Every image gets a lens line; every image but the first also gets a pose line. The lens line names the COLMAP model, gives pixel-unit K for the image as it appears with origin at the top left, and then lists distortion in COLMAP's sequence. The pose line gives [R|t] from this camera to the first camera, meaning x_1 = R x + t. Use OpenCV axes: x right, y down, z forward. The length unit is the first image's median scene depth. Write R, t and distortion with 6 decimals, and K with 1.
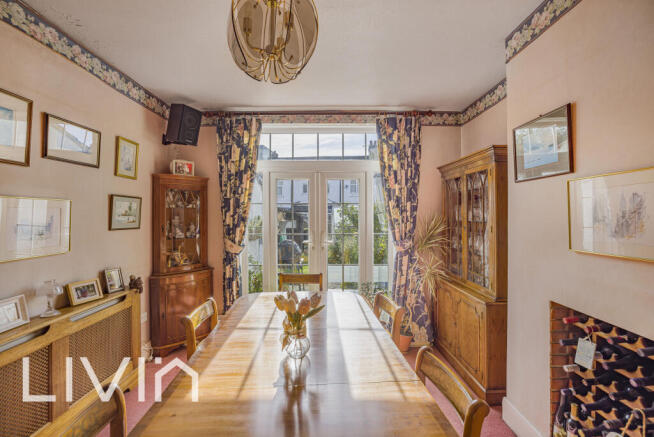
lens RADIAL K [[284.7, 0, 327.0], [0, 284.7, 218.5], [0, 0, 1]] dist [-0.026833, 0.000061]
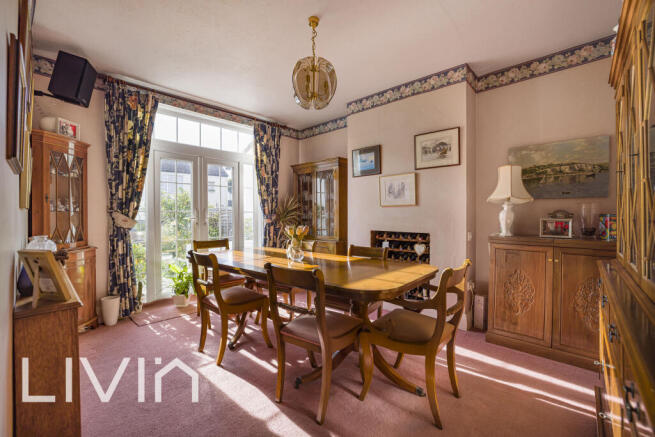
lens RADIAL K [[284.5, 0, 327.5], [0, 284.5, 218.5], [0, 0, 1]] dist [0.027815, 0.000242]
pose [[0.695792, -0.013803, 0.718111, -0.556763], [0.013007, 0.999894, 0.006617, 0.091224], [-0.718125, 0.004737, 0.695898, -0.179825]]
